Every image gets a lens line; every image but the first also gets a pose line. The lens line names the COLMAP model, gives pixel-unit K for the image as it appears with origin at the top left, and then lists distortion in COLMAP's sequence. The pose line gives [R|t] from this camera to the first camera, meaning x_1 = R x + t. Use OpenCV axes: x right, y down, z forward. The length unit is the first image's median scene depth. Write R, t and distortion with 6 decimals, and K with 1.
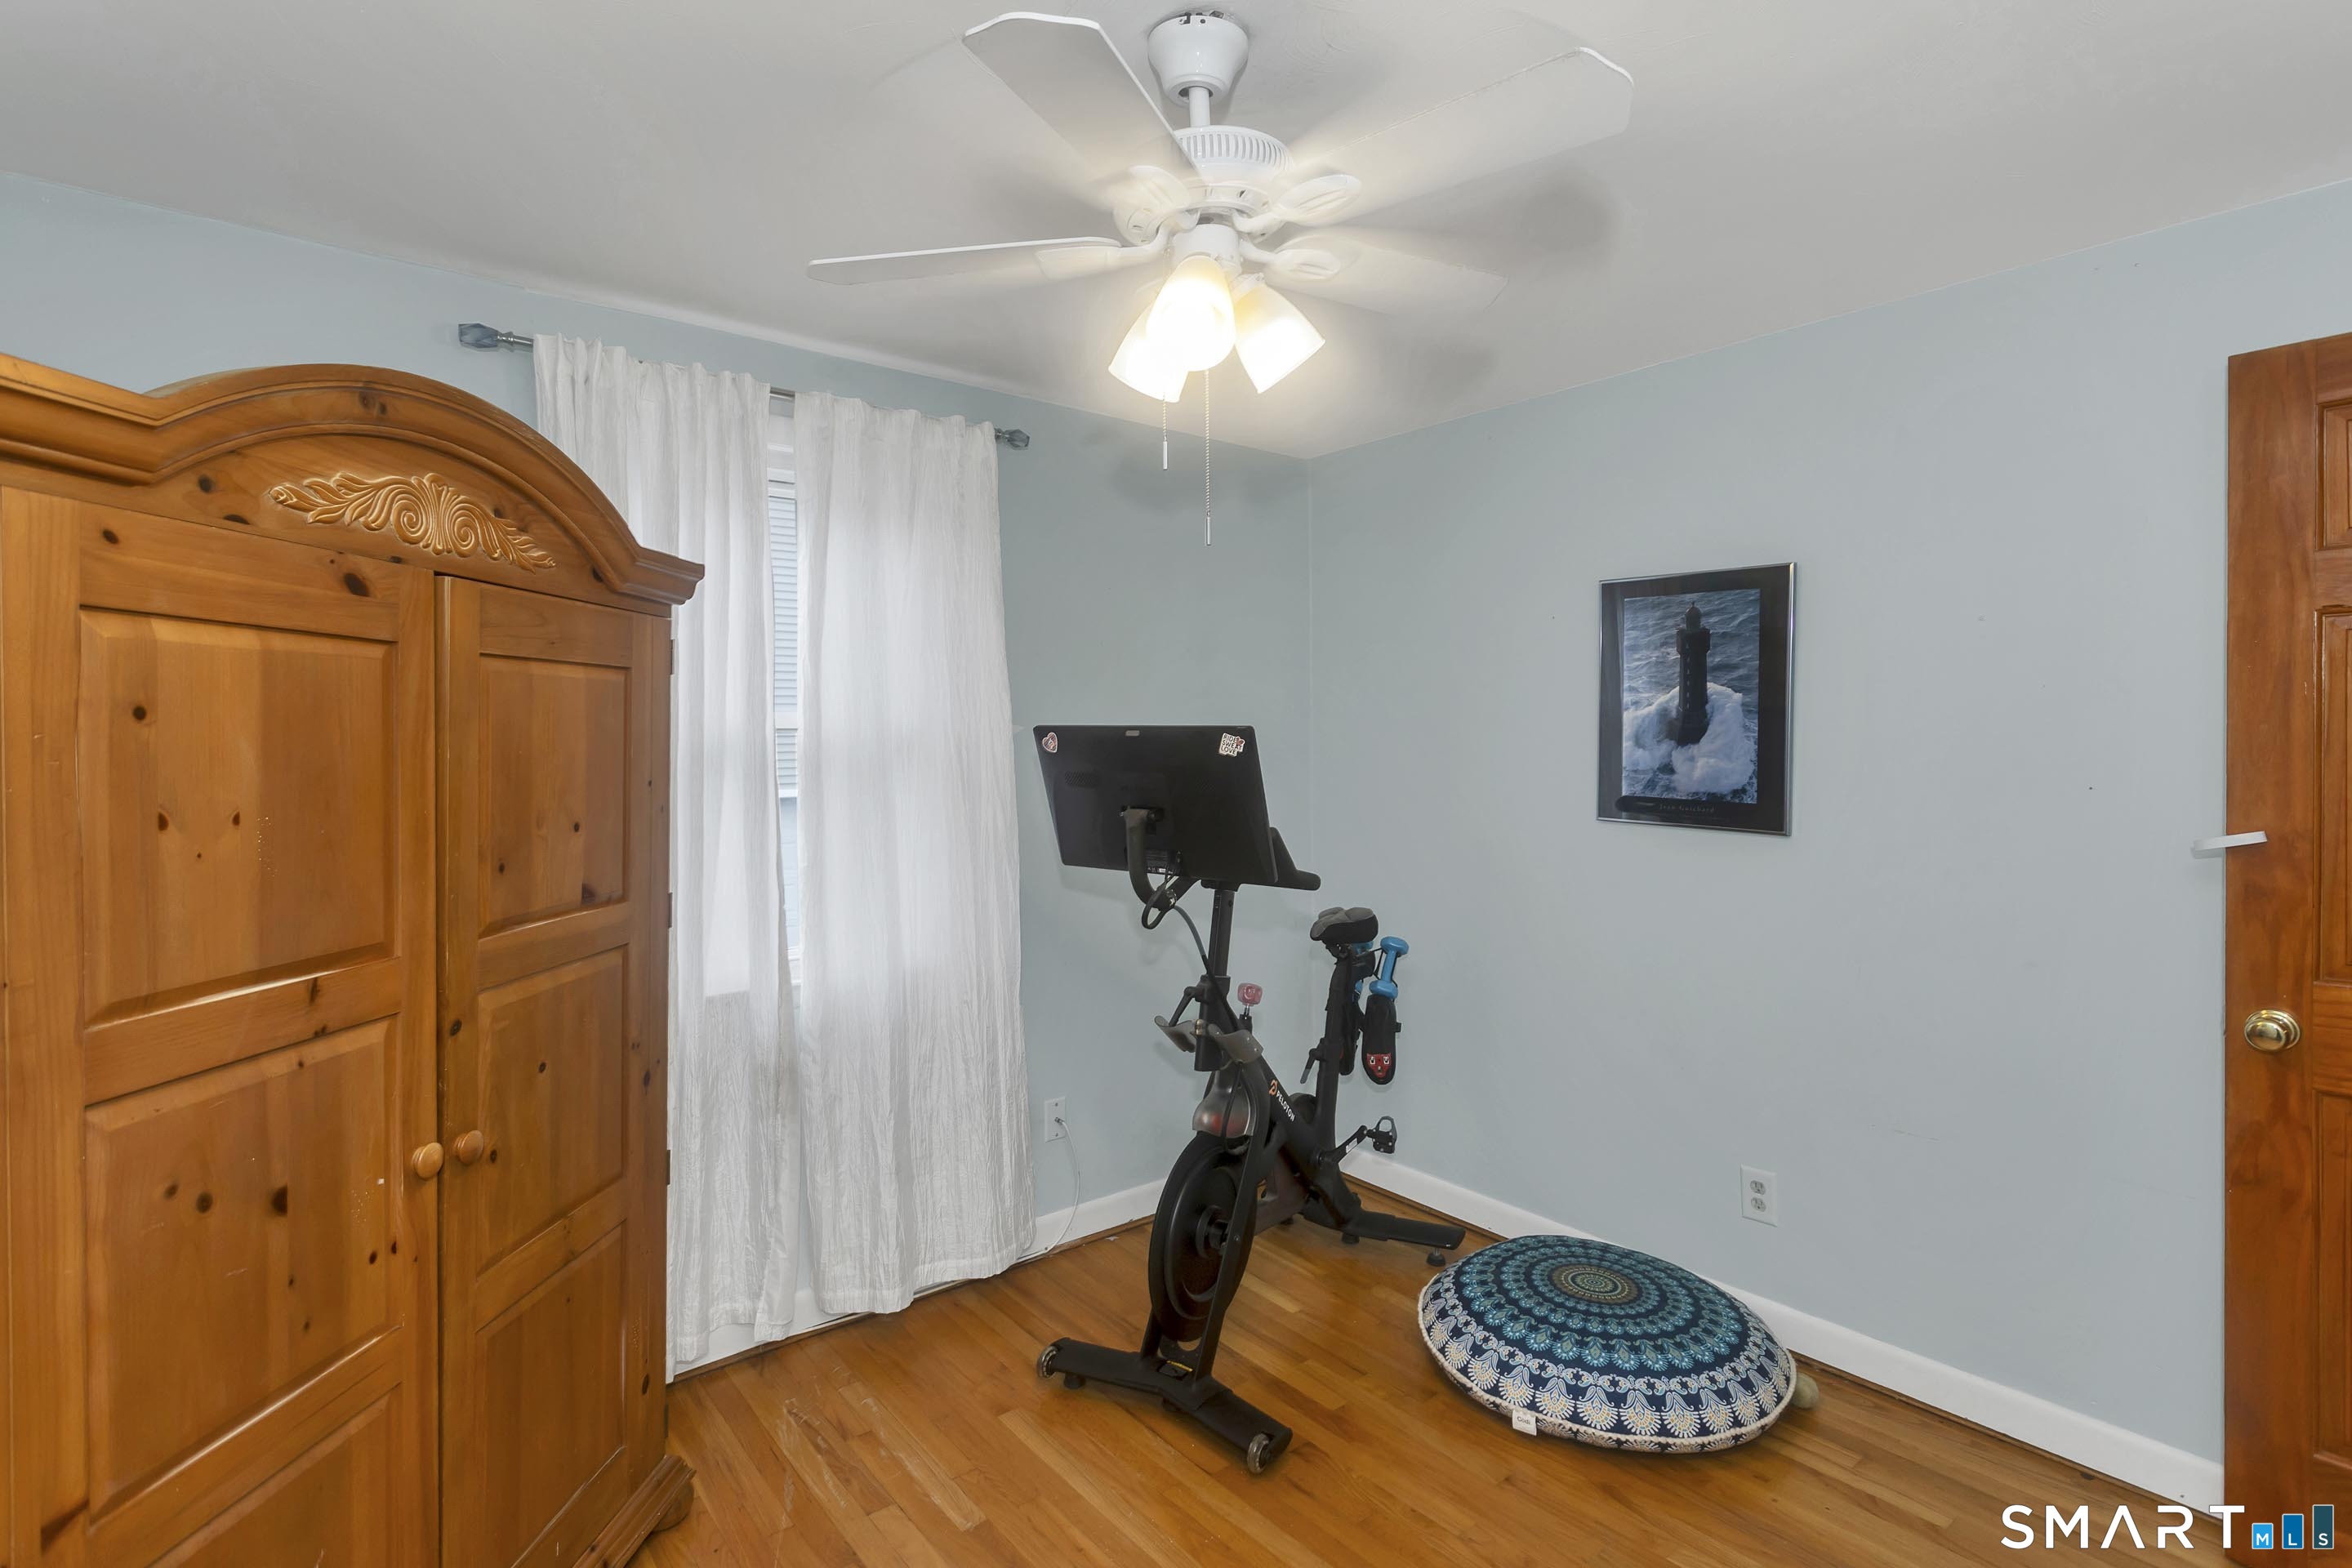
lens RADIAL K [[1115.6, 0, 1176.0], [0, 1115.6, 784.0], [0, 0, 1]] dist [0.026219, 0.000036]
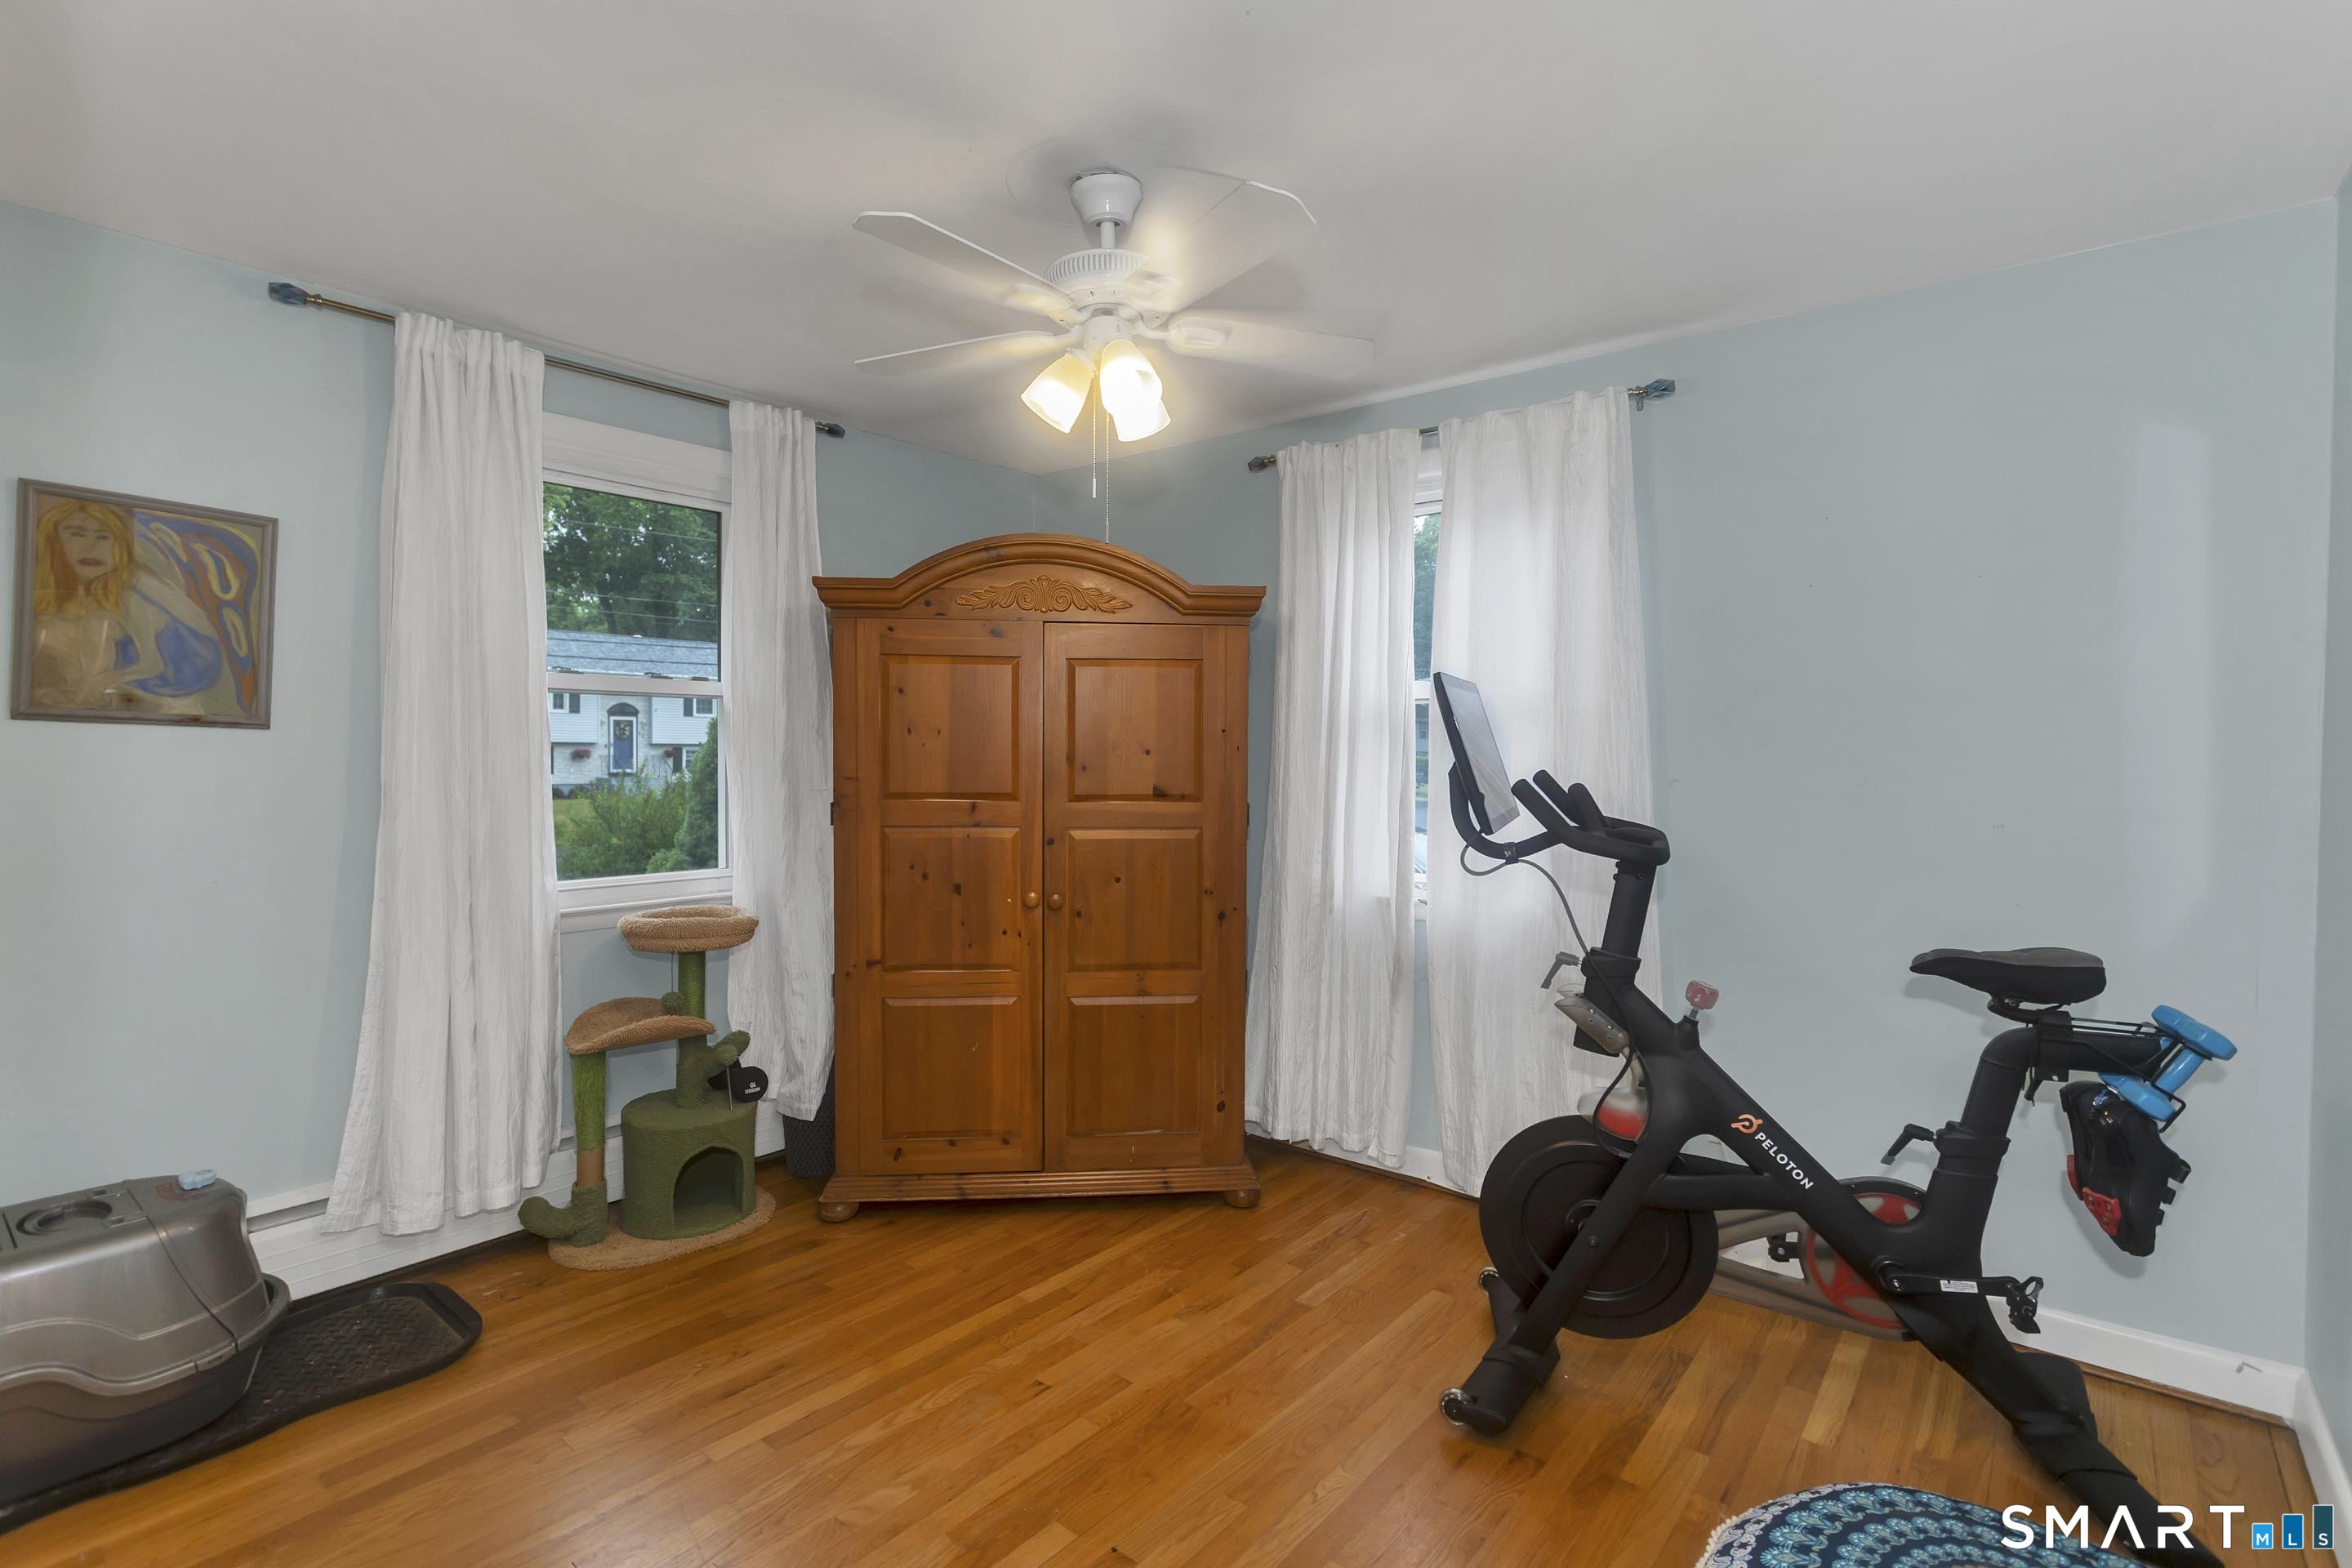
lens RADIAL K [[1124.0, 0, 1175.8], [0, 1124.0, 796.4], [0, 0, 1]] dist [0.000727, -0.000500]
pose [[0.235182, 0.046577, -0.970835, 1.426249], [-0.042969, 0.998373, 0.037489, 0.047281], [0.971001, 0.032899, 0.236801, 0.746026]]
